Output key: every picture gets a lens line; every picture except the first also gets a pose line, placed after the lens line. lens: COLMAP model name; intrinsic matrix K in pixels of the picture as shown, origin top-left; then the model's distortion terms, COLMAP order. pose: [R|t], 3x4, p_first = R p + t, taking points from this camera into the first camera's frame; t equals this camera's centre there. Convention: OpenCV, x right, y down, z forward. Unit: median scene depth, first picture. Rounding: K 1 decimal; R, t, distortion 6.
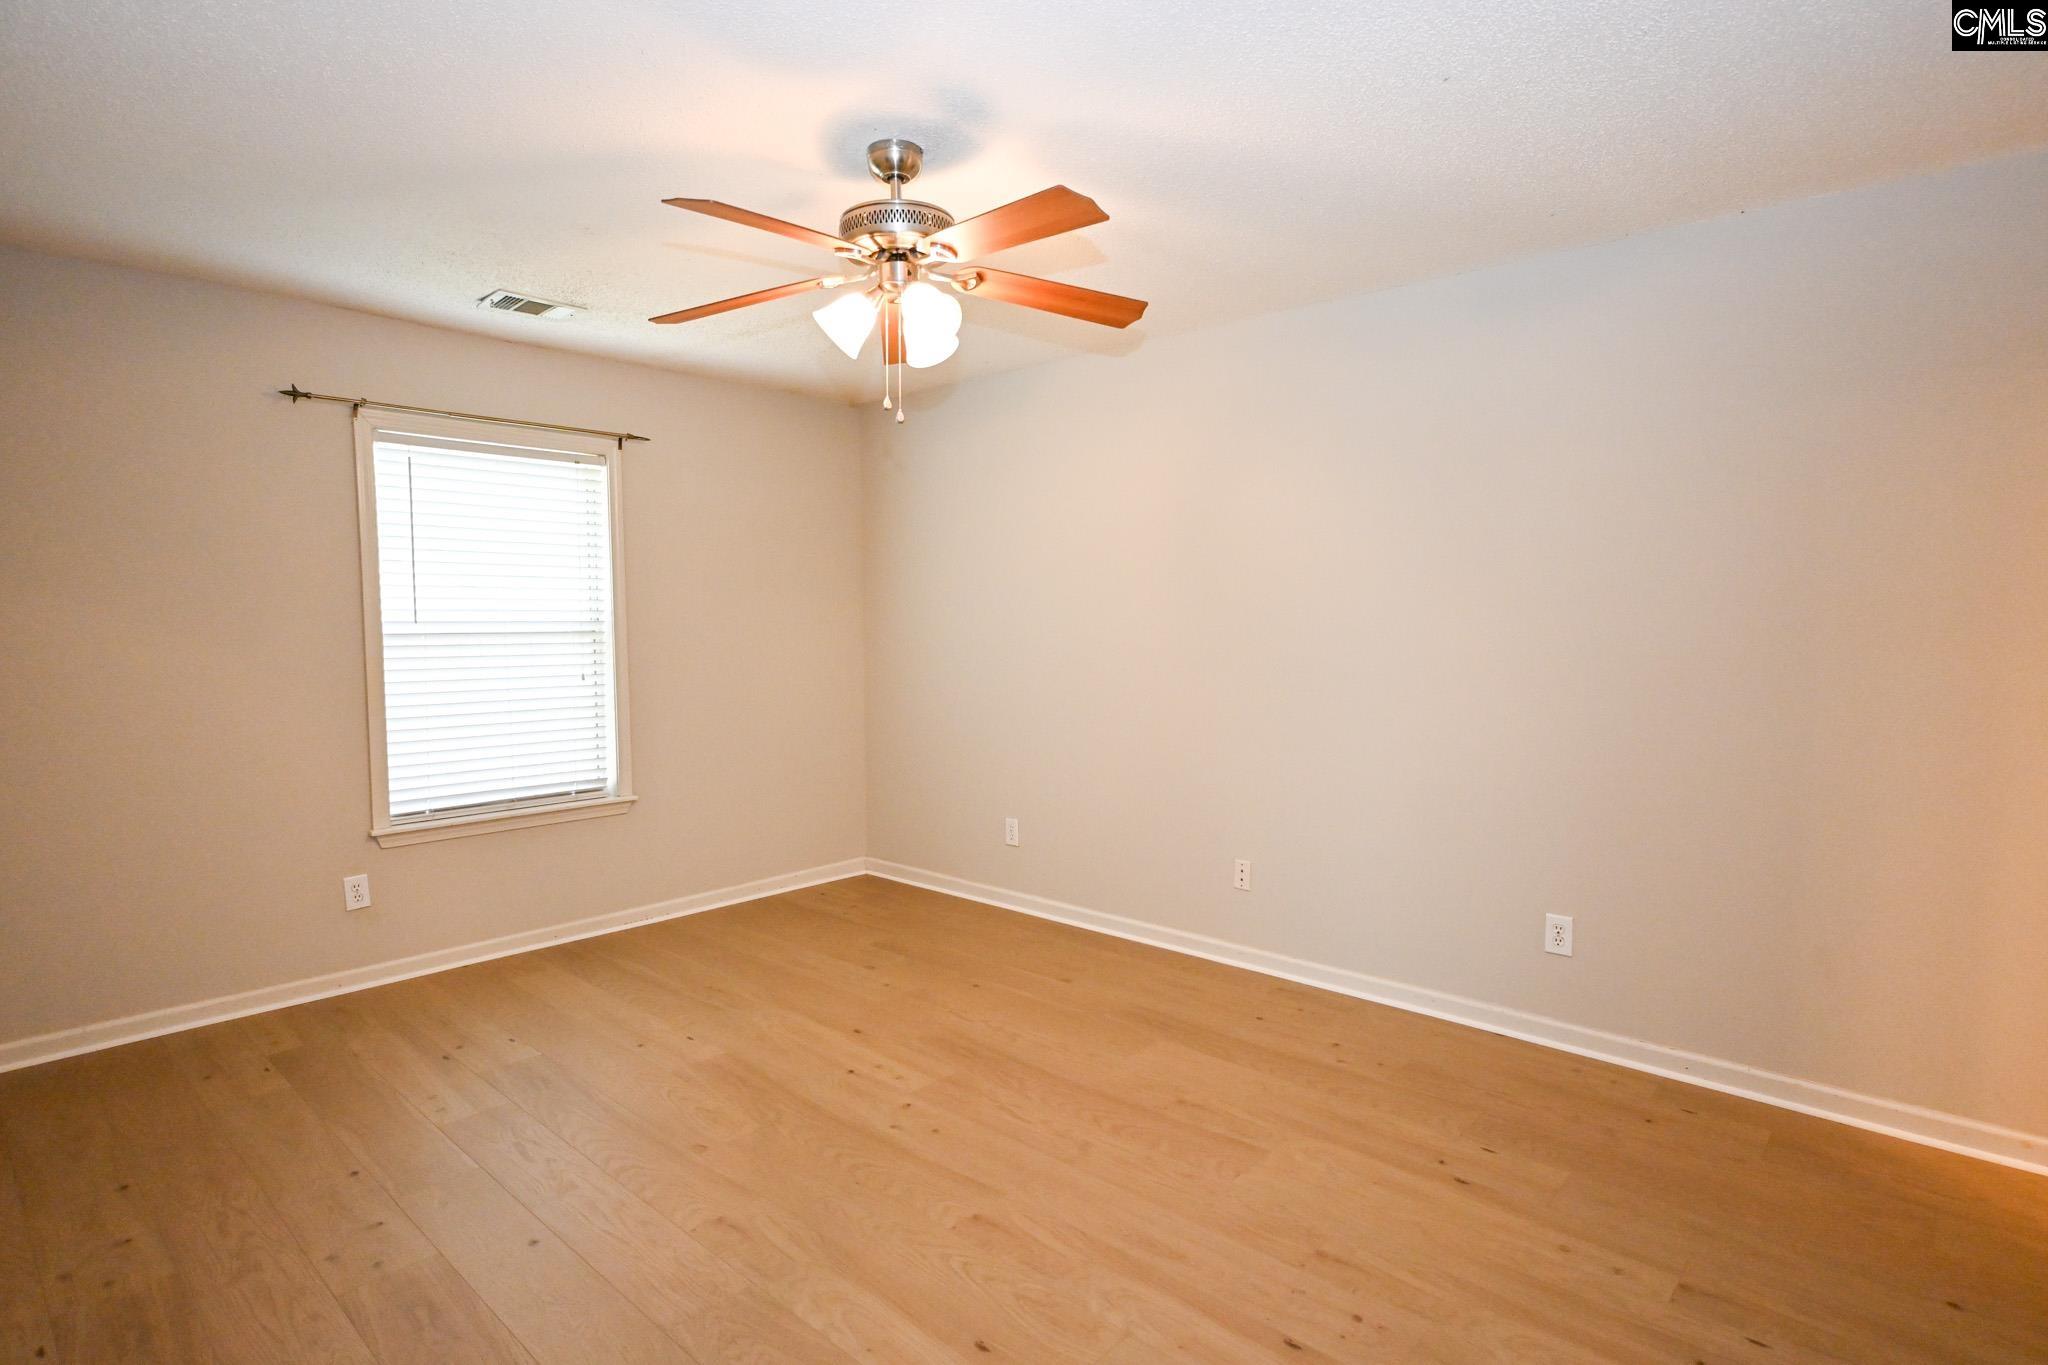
lens RADIAL K [[1093.1, 0, 1030.2], [0, 1093.1, 683.3], [0, 0, 1]] dist [-0.000559, 0.002142]
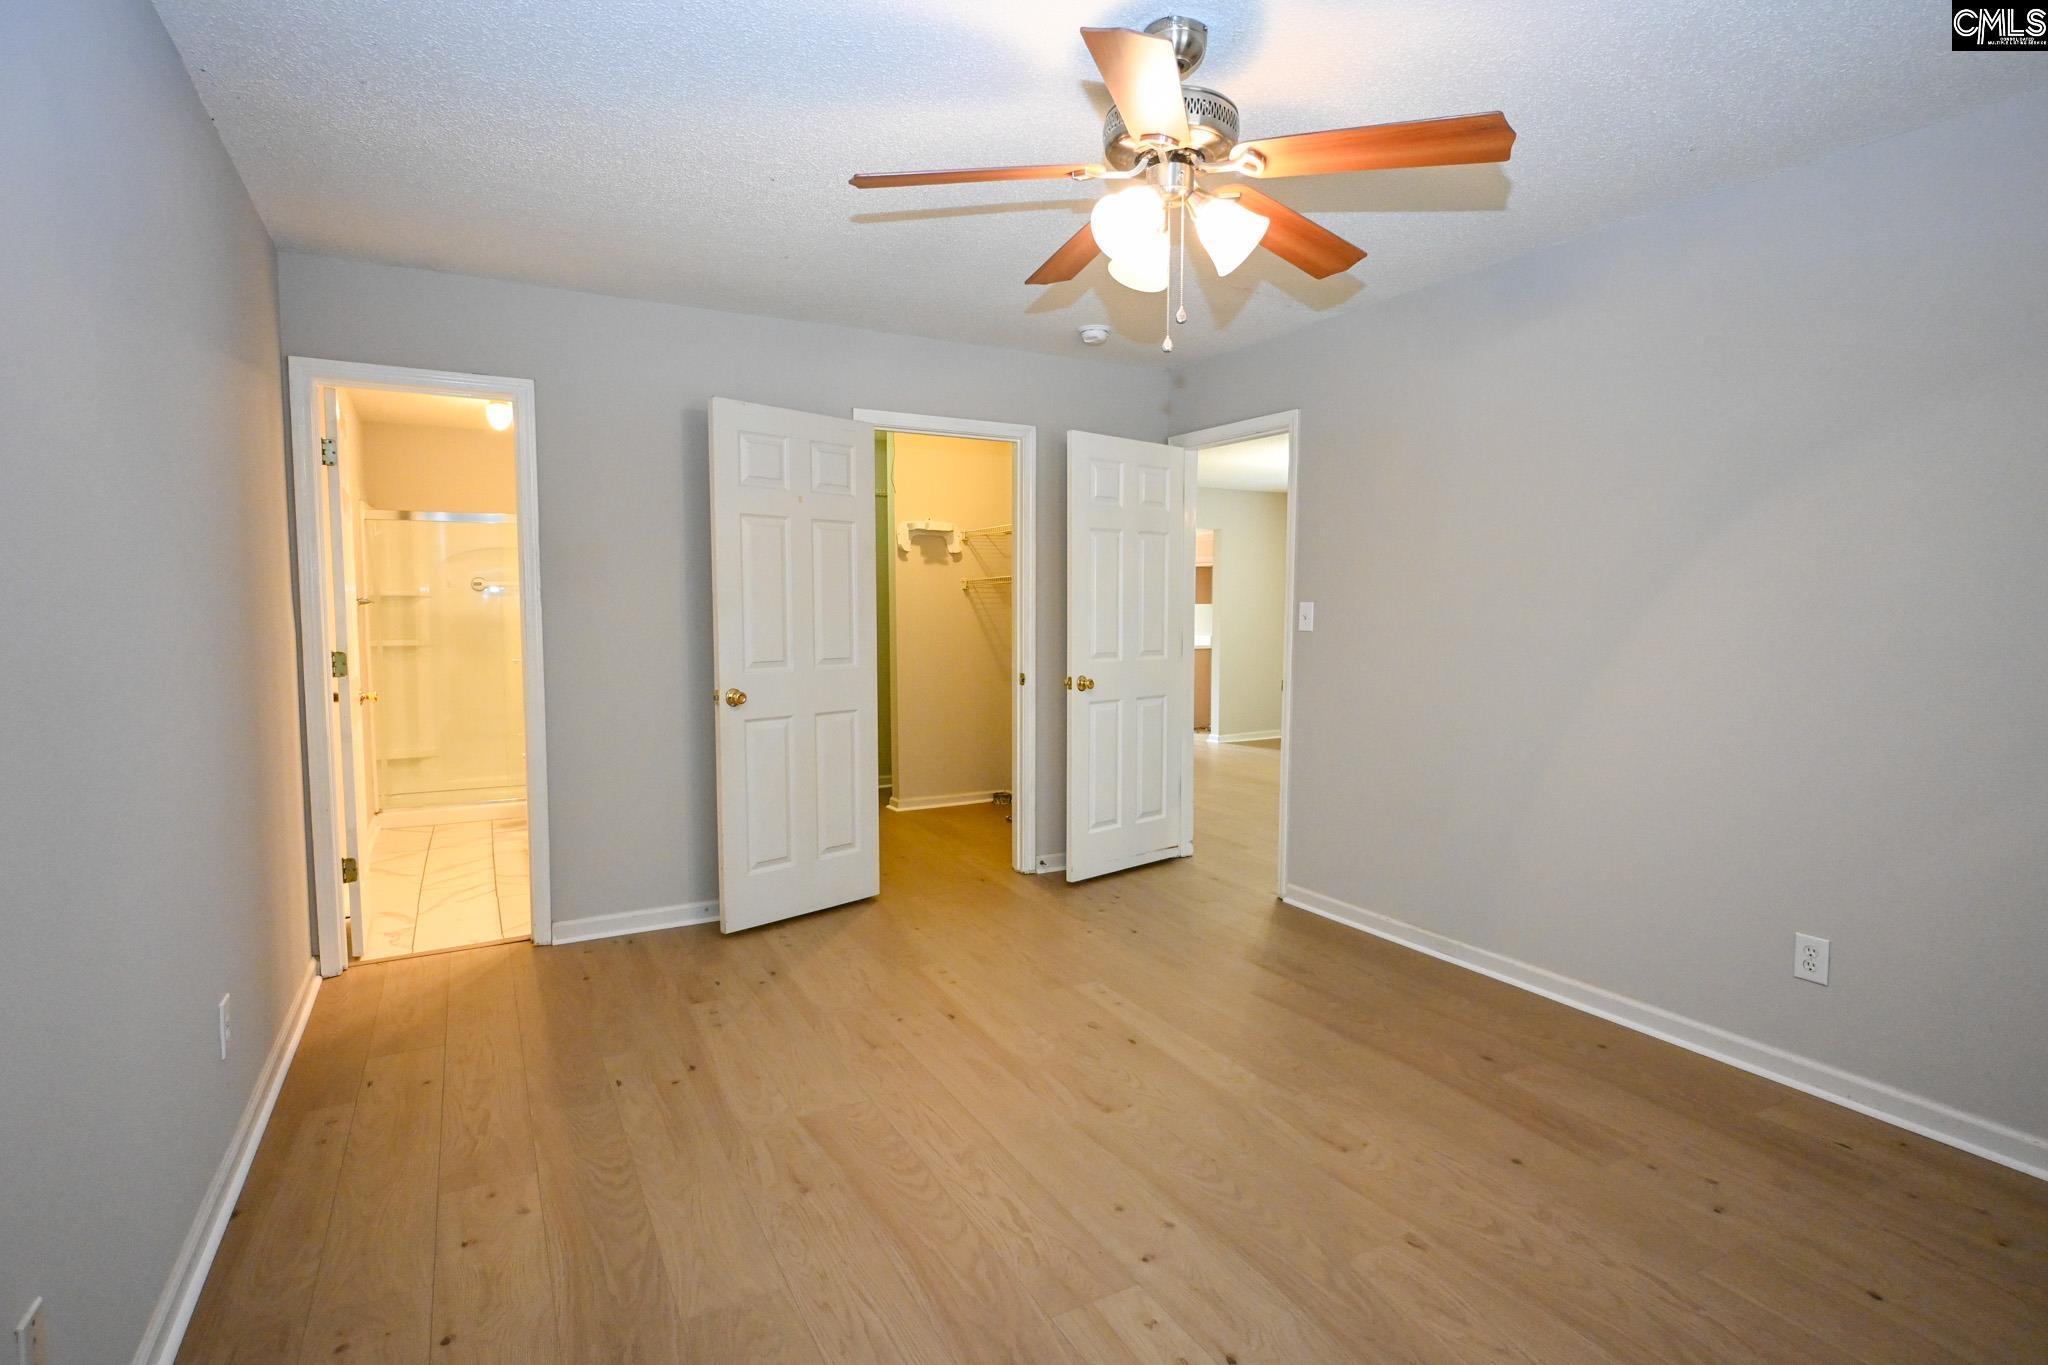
lens RADIAL K [[971.3, 0, 996.7], [0, 971.3, 677.1], [0, 0, 1]] dist [0.000929, 0.000444]
pose [[-0.936611, -0.022306, 0.349661, -0.214304], [0.024179, 0.991477, 0.128016, -0.069306], [-0.349537, 0.128356, -0.928089, 1.441451]]
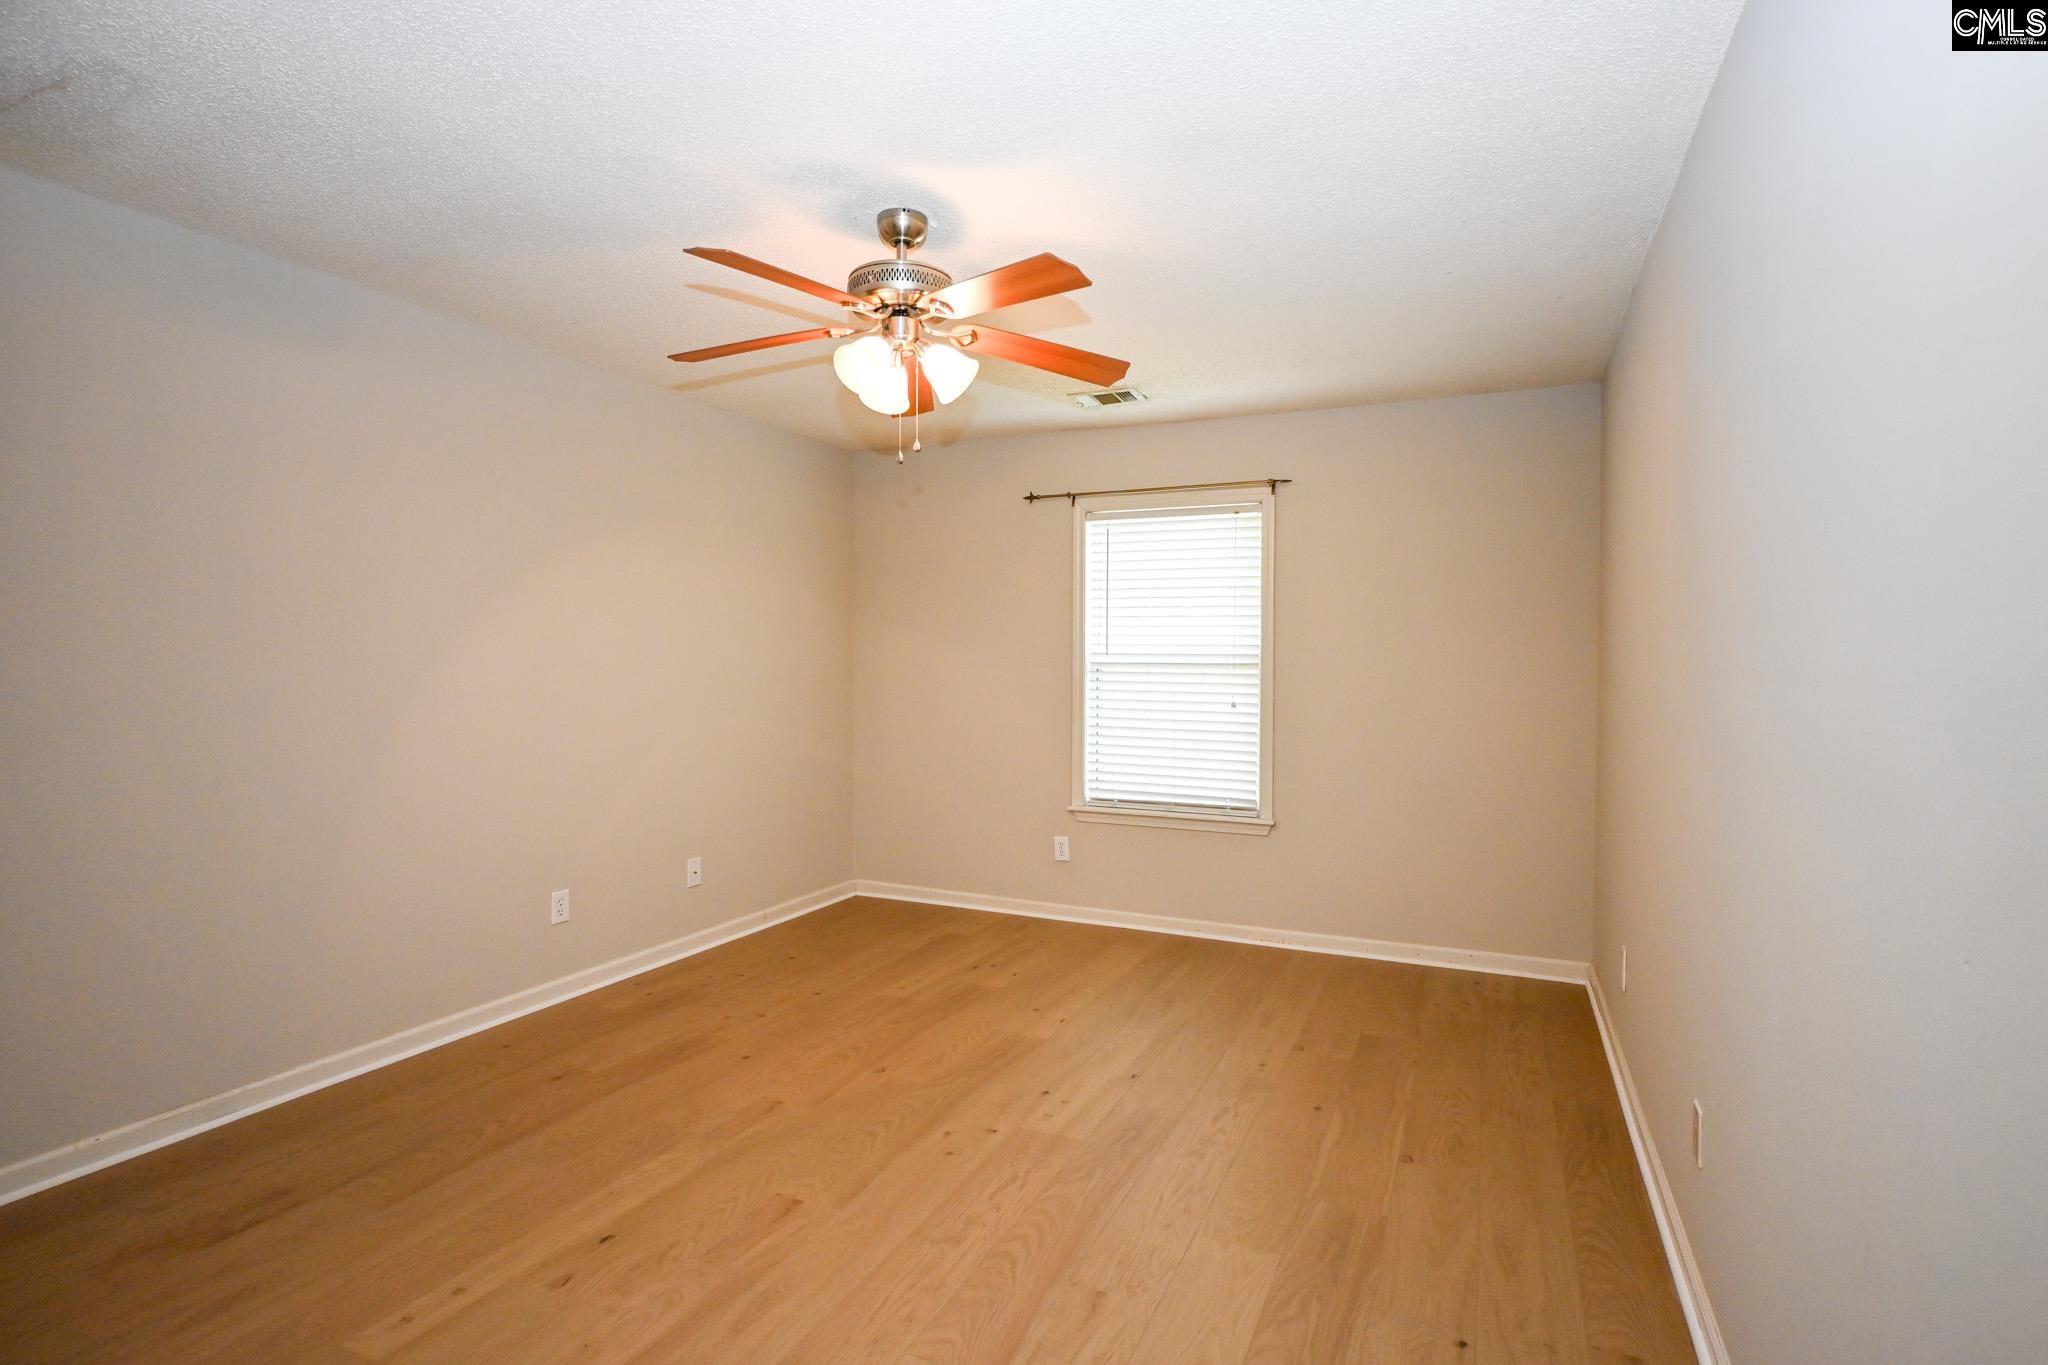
lens RADIAL K [[1036.7, 0, 1024.0], [0, 1036.7, 682.5], [0, 0, 1]] dist [-0.003023, 0.007365]
pose [[0.281335, 0.028842, -0.959176, 0.729814], [-0.066658, 0.997721, 0.010450, -0.034191], [0.957292, 0.060997, 0.282617, 0.670049]]
